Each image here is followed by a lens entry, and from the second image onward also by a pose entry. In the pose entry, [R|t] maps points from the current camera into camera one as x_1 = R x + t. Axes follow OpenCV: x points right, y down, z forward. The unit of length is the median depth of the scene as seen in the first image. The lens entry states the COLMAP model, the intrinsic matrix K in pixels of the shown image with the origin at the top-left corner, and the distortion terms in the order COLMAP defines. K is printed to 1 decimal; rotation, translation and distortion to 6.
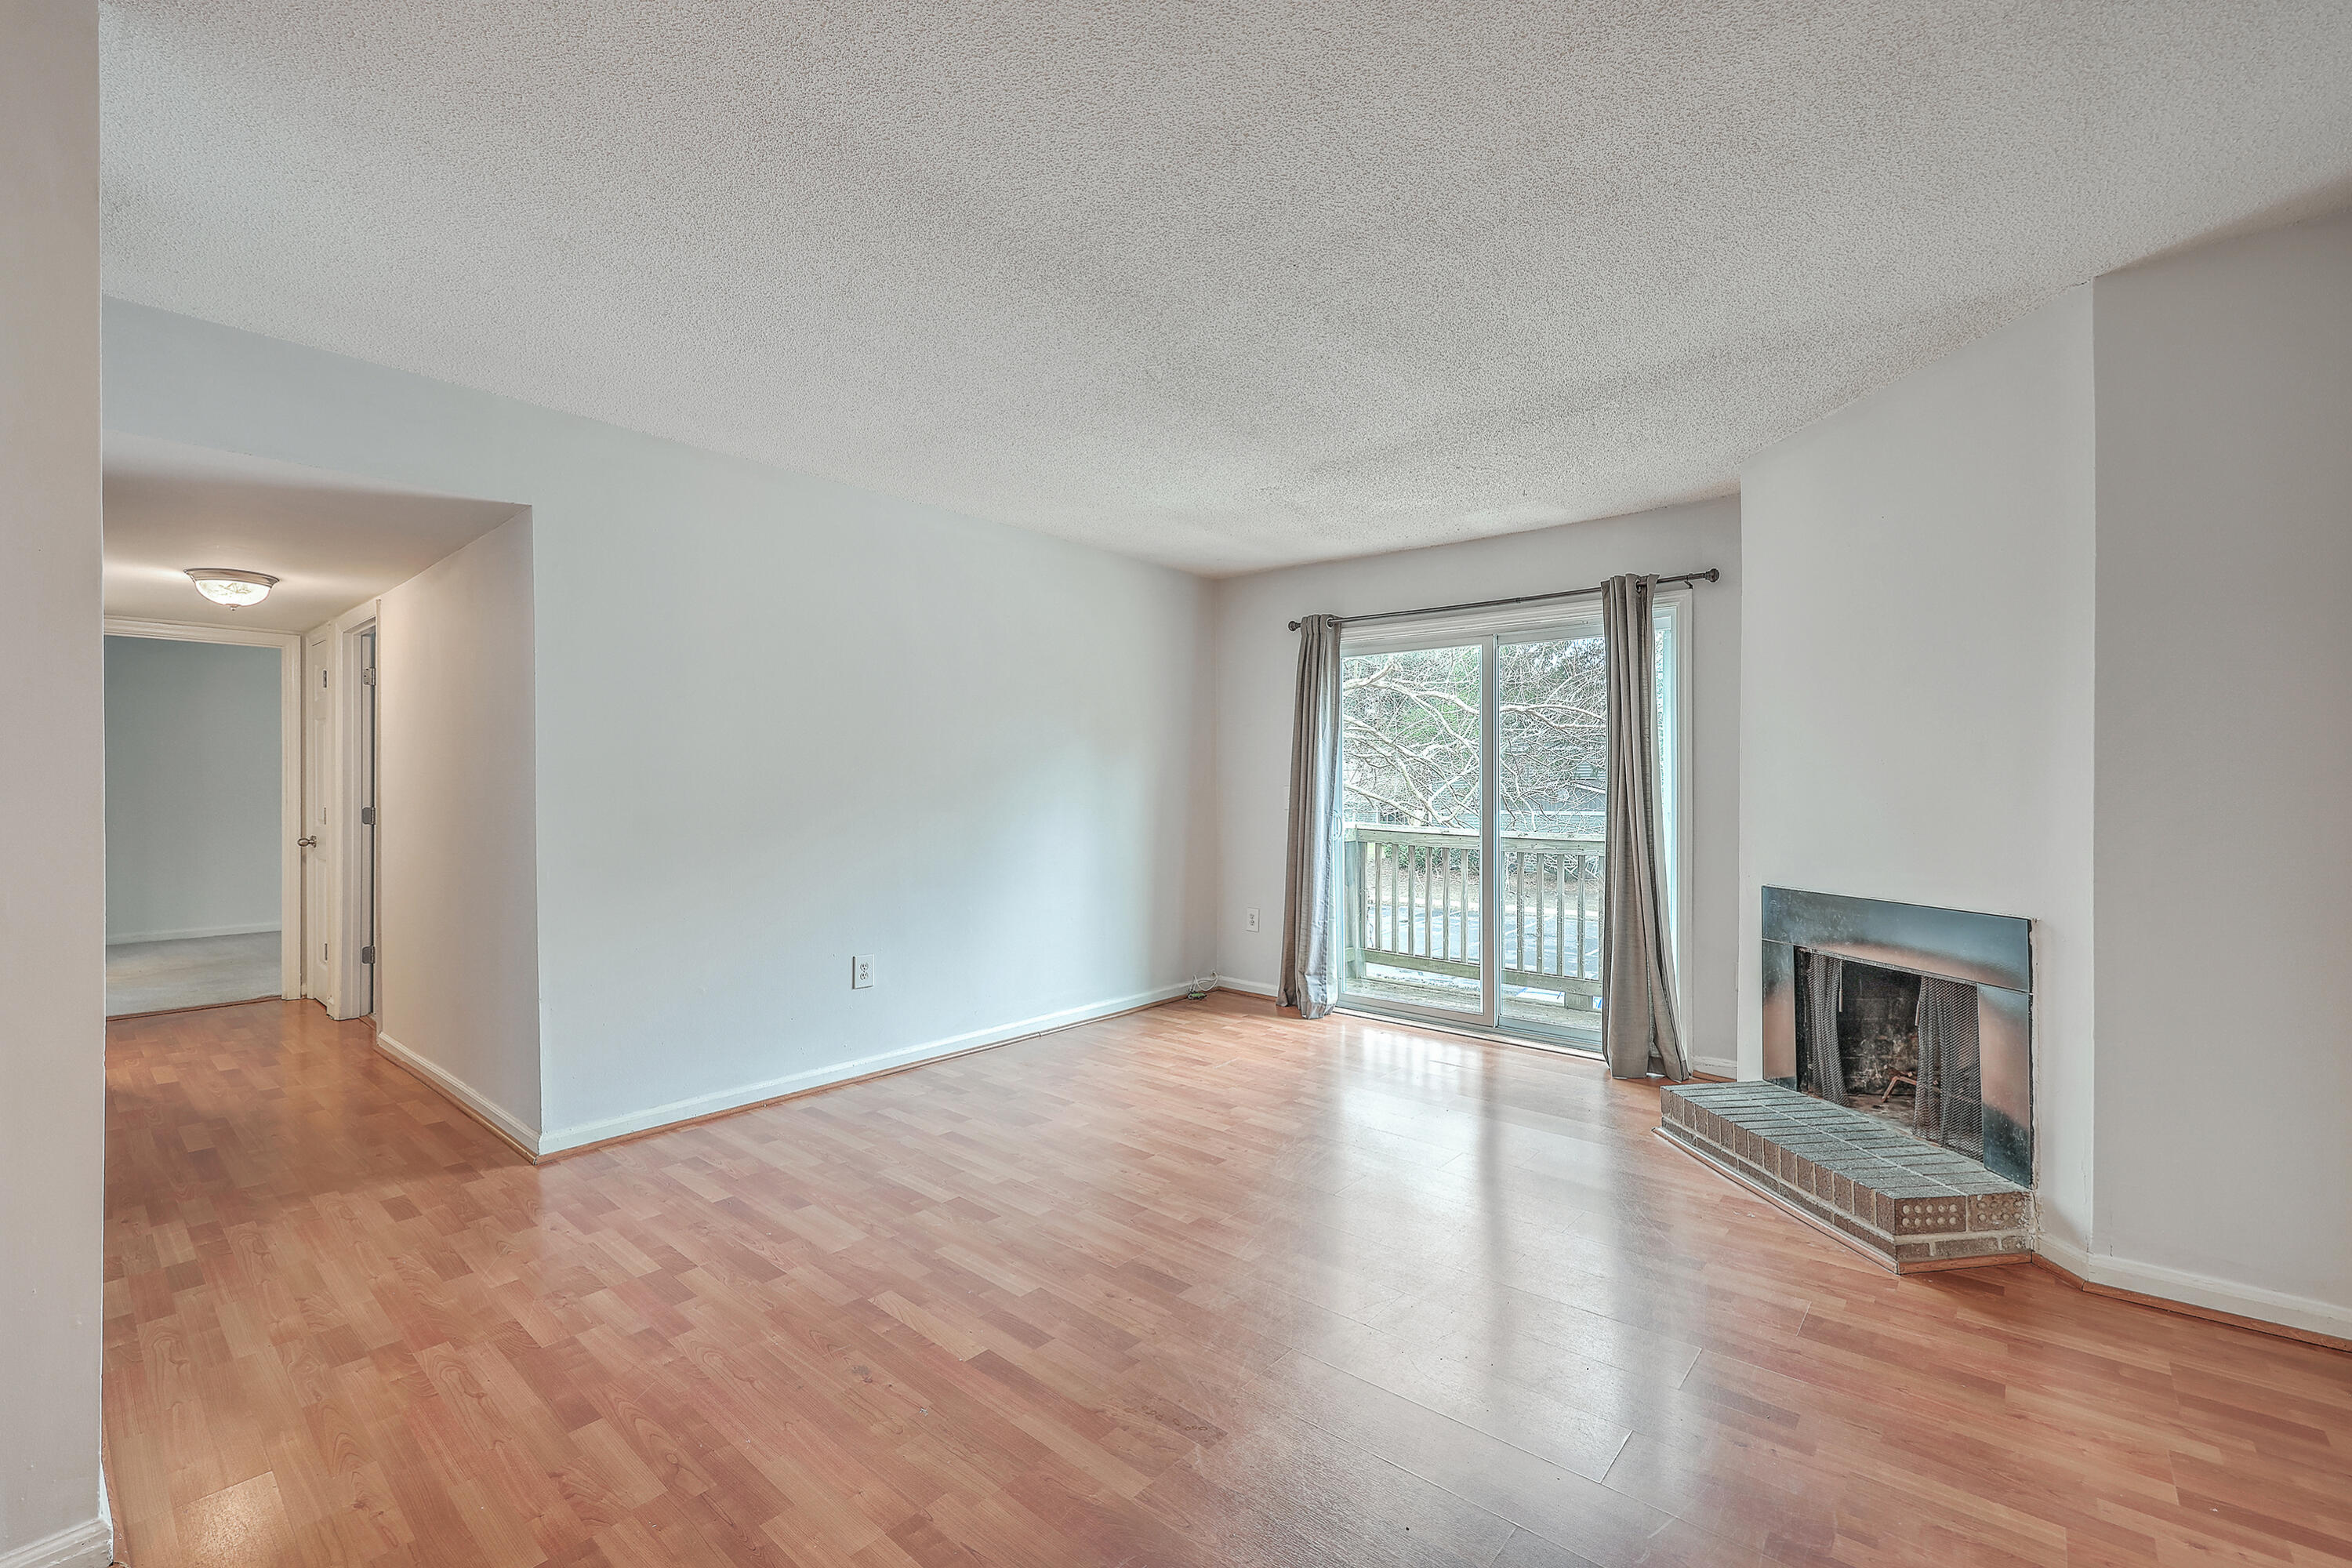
lens RADIAL K [[959.3, 0, 1153.0], [0, 959.3, 782.5], [0, 0, 1]] dist [-0.000113, 0.000535]
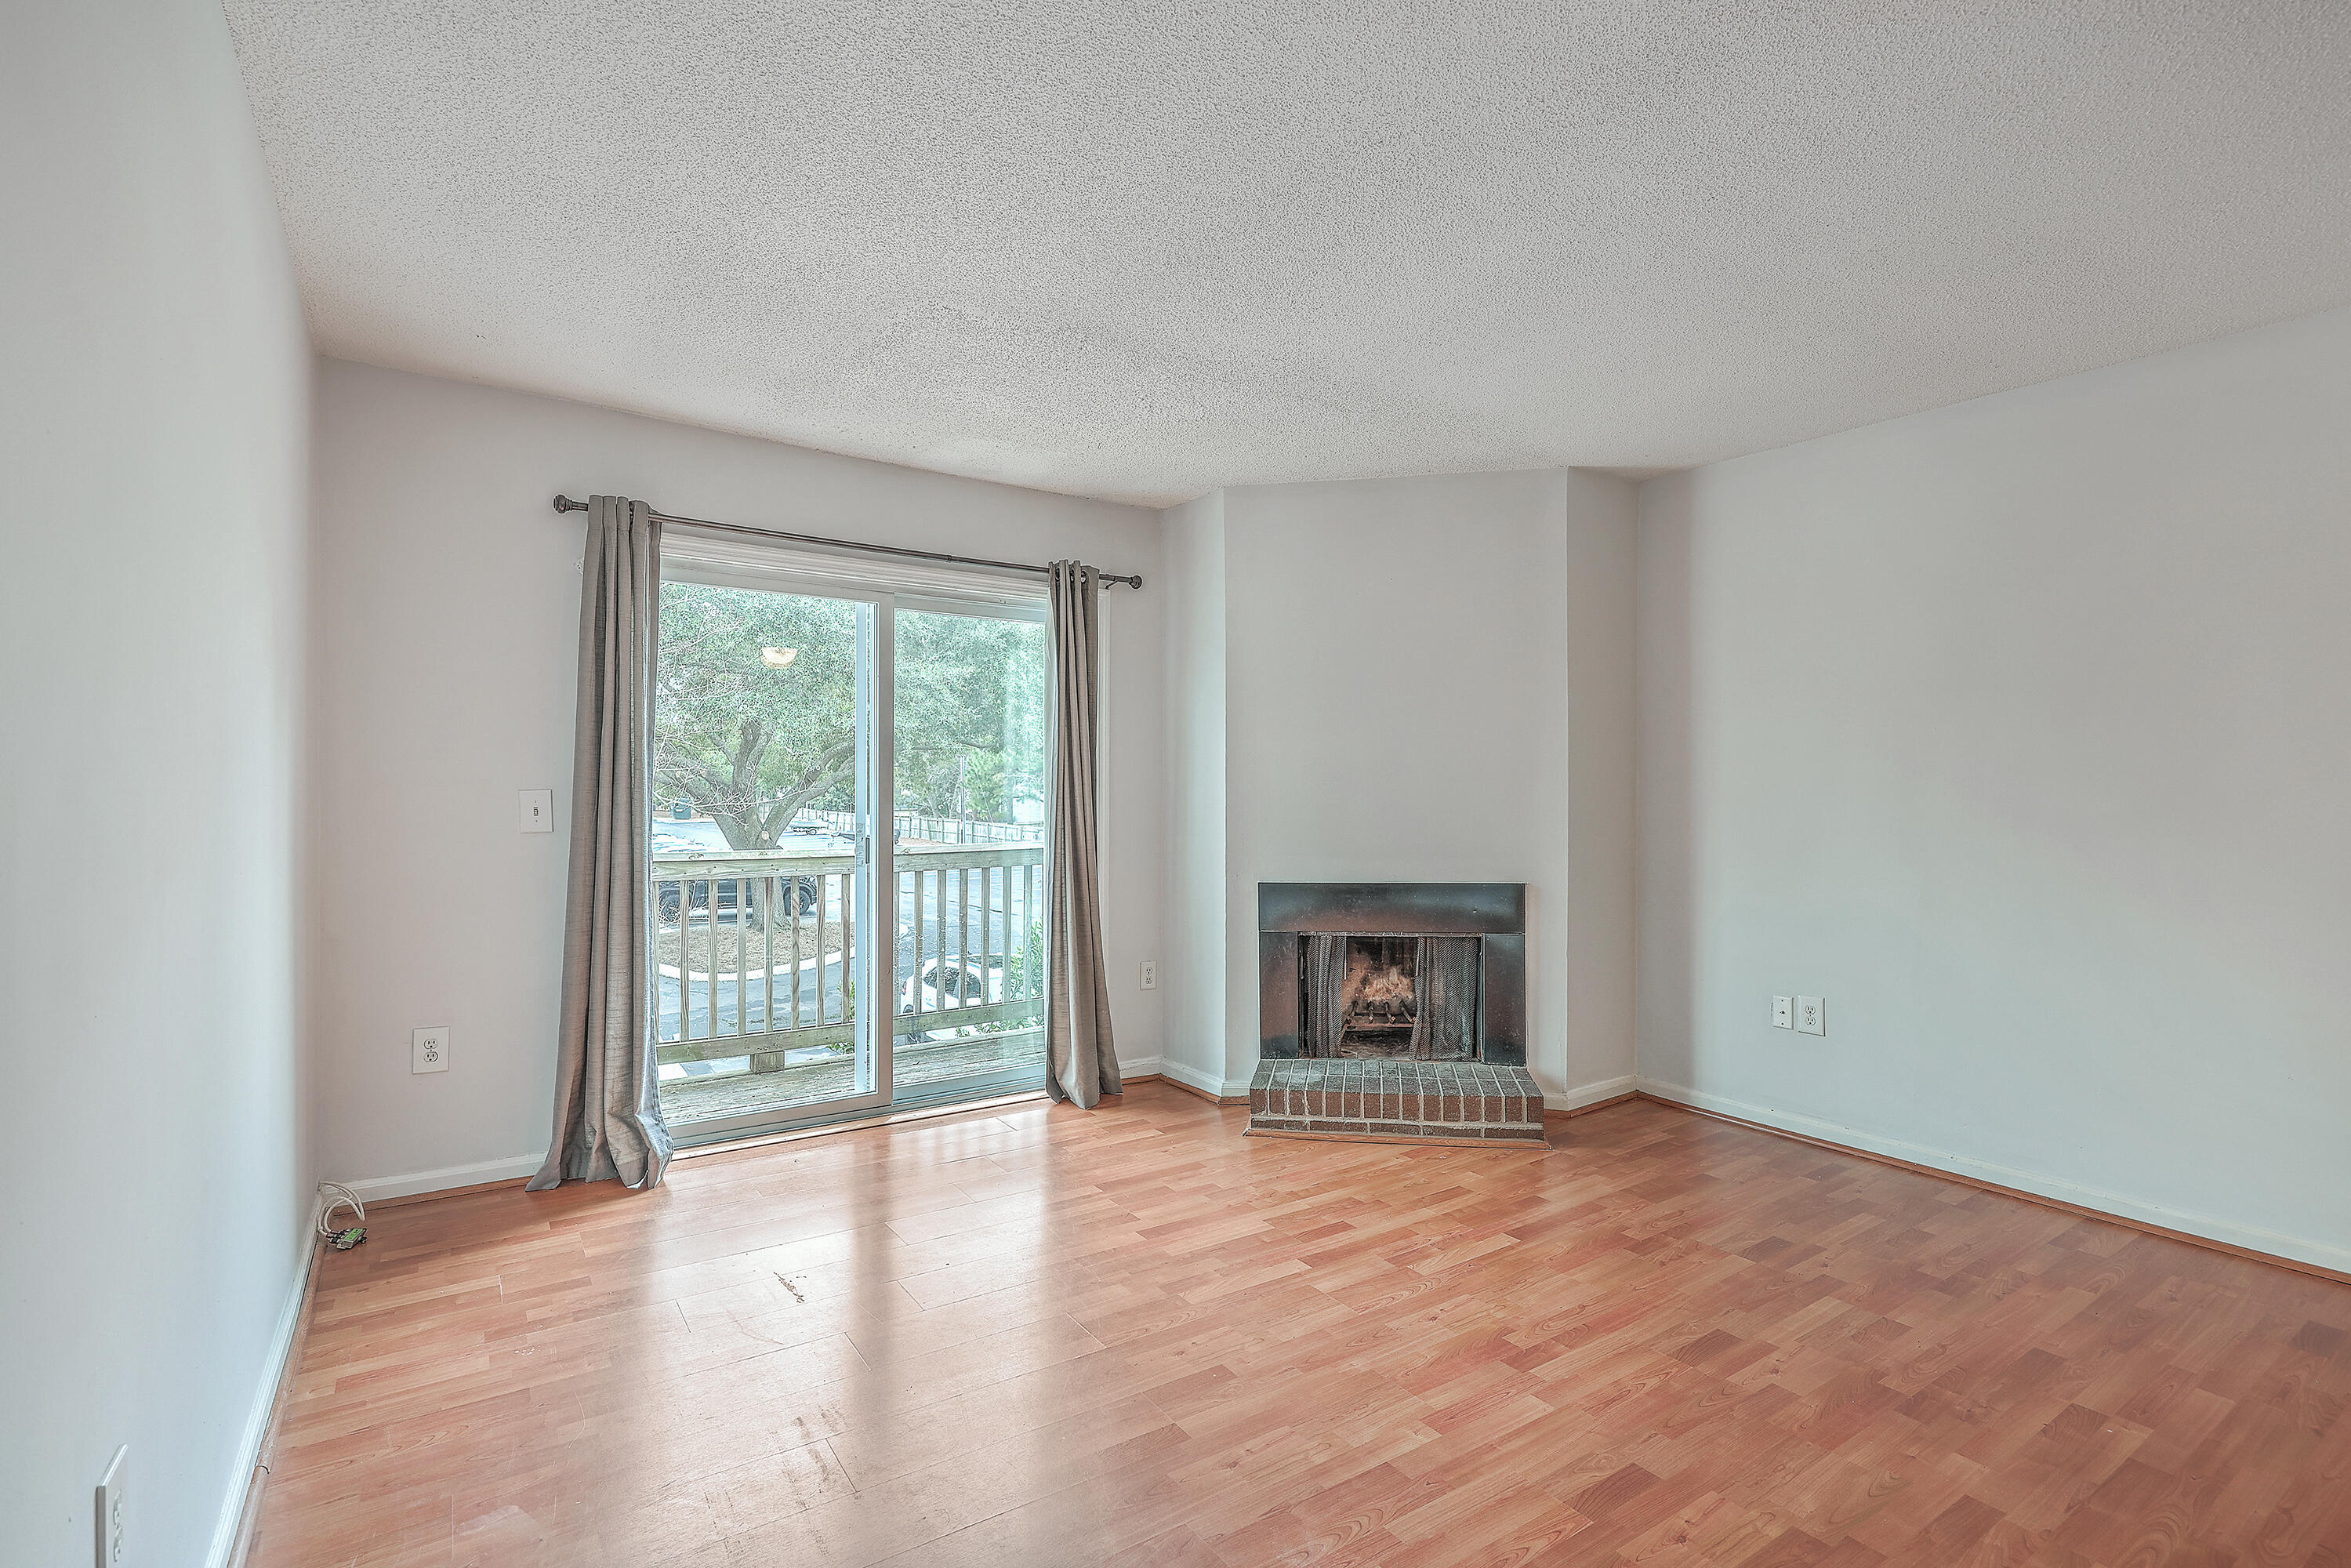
lens RADIAL K [[1105.4, 0, 1153.9], [0, 1105.4, 786.3], [0, 0, 1]] dist [0.004824, 0.000284]
pose [[0.254739, 0.002278, 0.967007, -0.515104], [-0.007485, 0.999972, -0.000383, -0.001184], [-0.966981, -0.007140, 0.254749, 0.658226]]
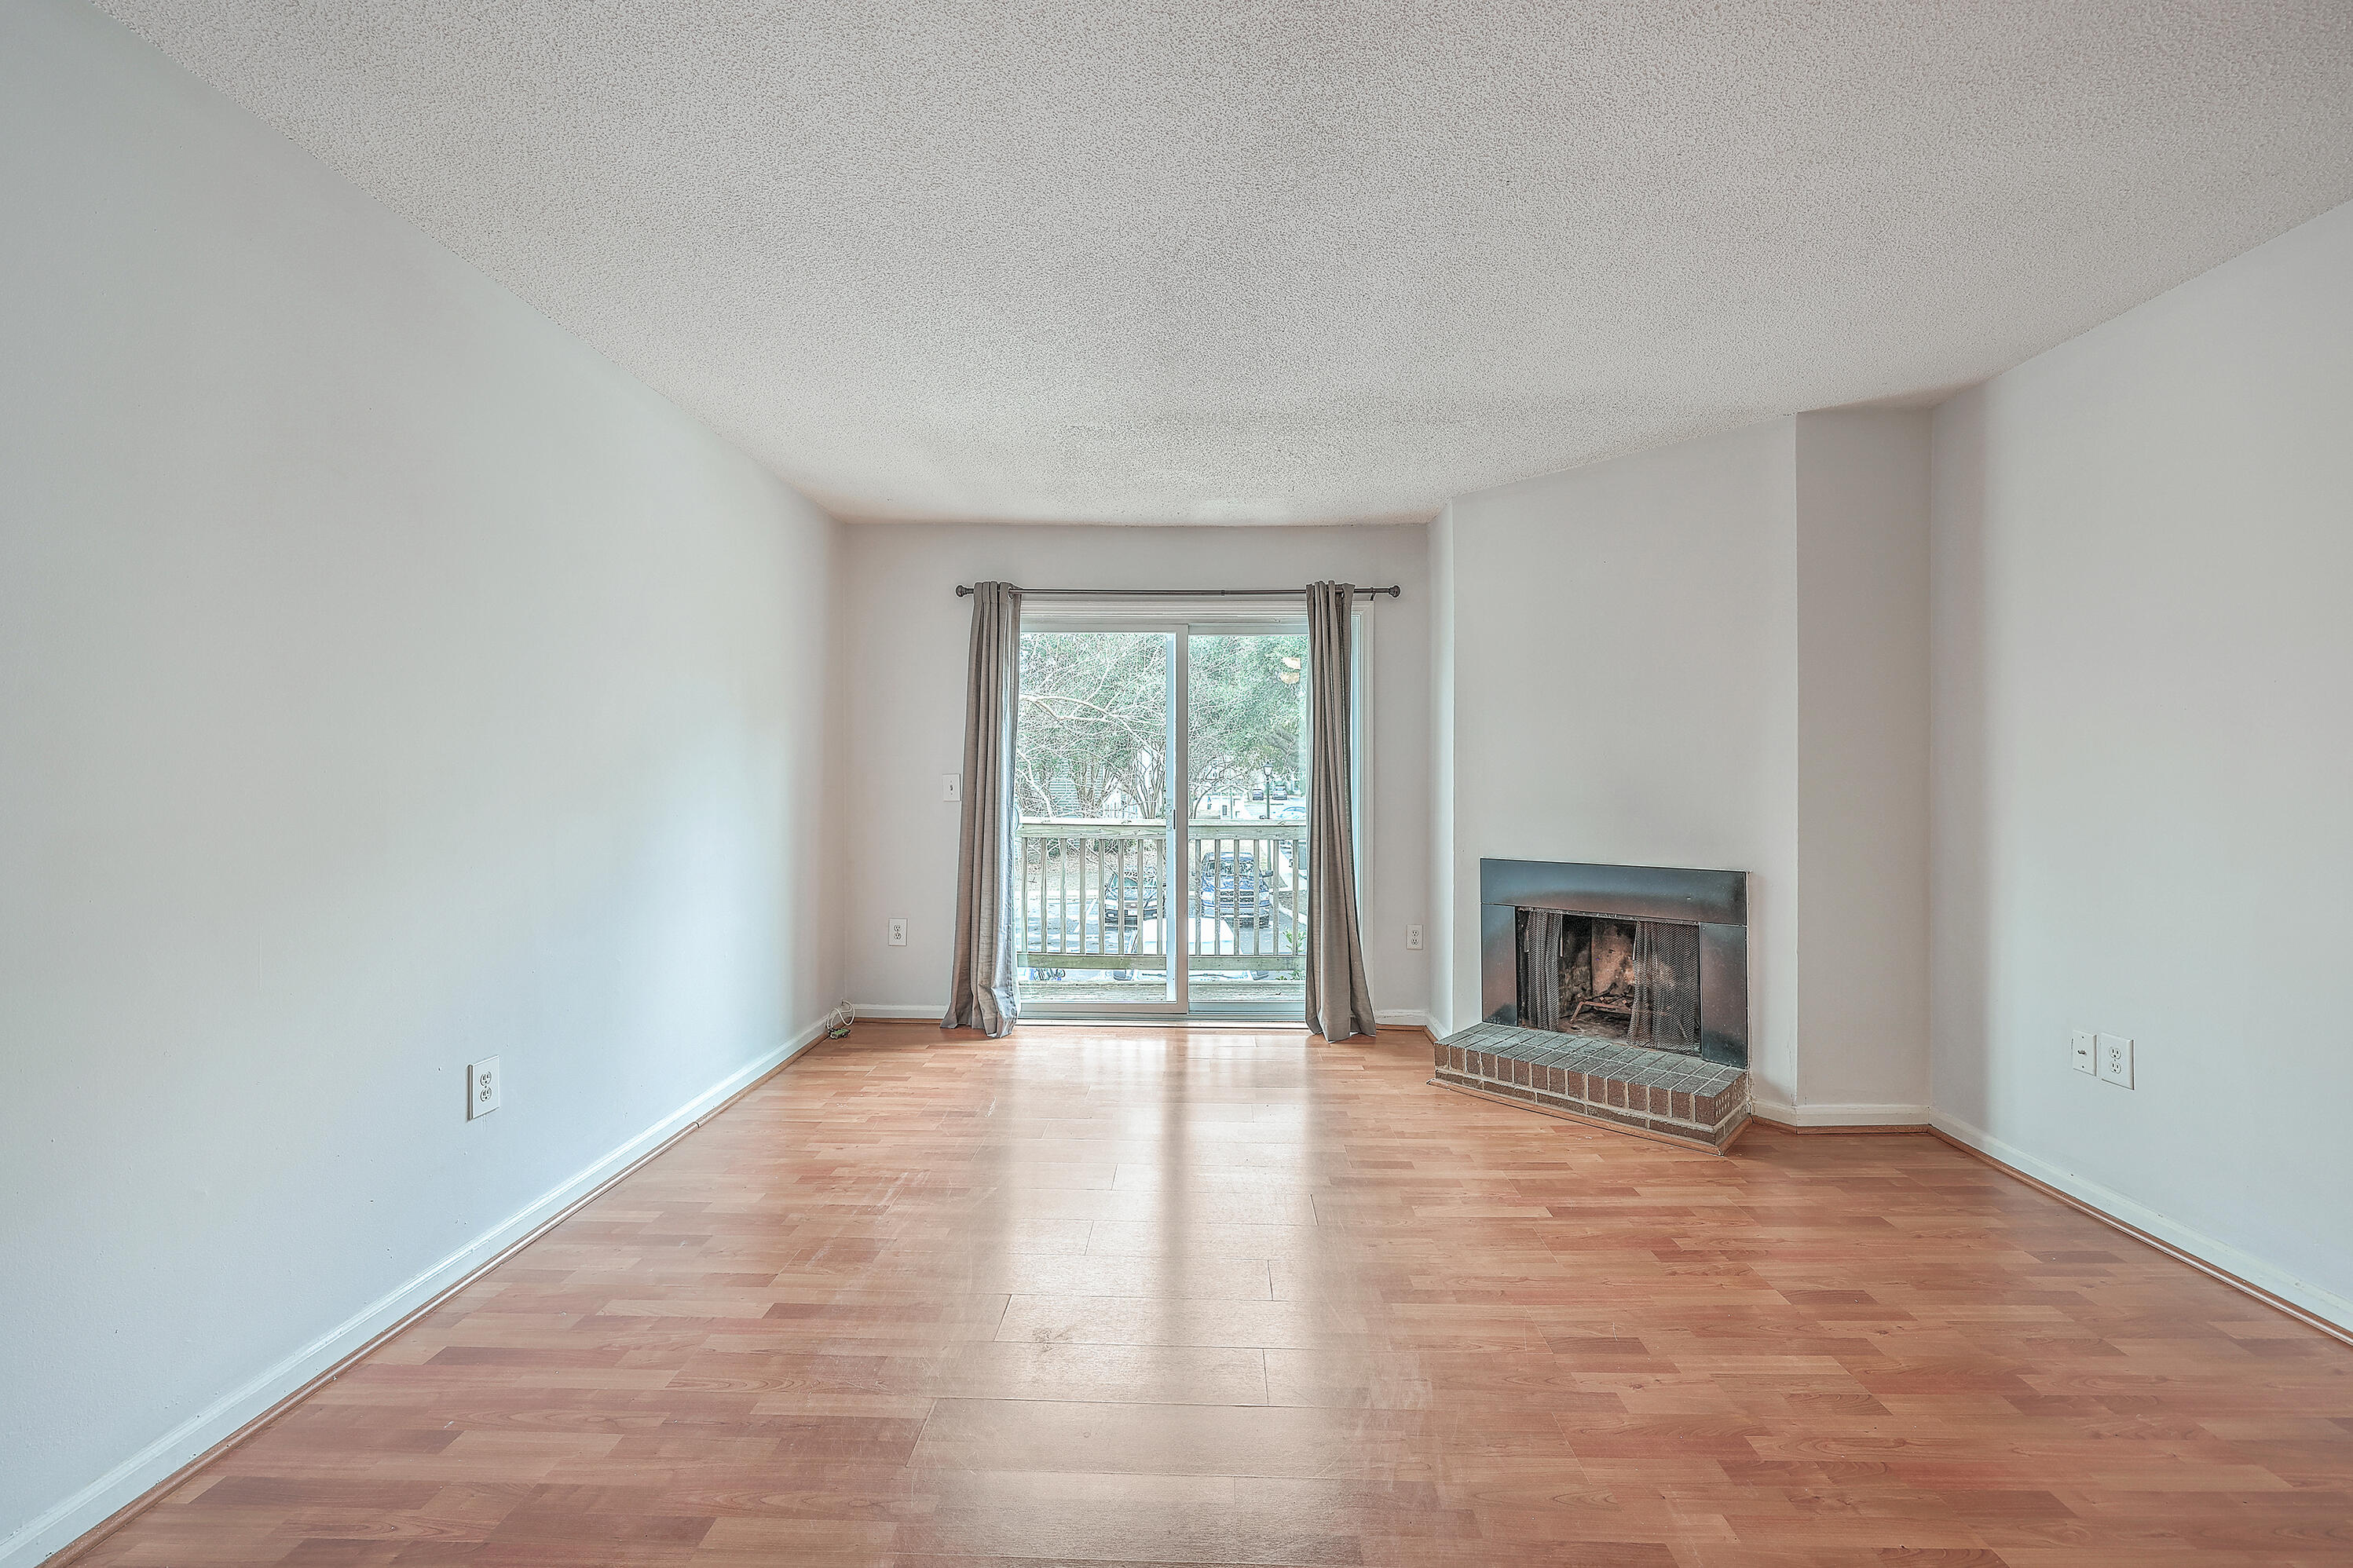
lens RADIAL K [[959.5, 0, 1153.8], [0, 959.5, 770.0], [0, 0, 1]] dist [-0.000113, 0.000535]
pose [[0.775455, 0.002361, 0.631398, -0.354700], [-0.002423, 0.999997, -0.000764, 0.000356], [-0.631398, -0.000938, 0.775458, 0.277692]]
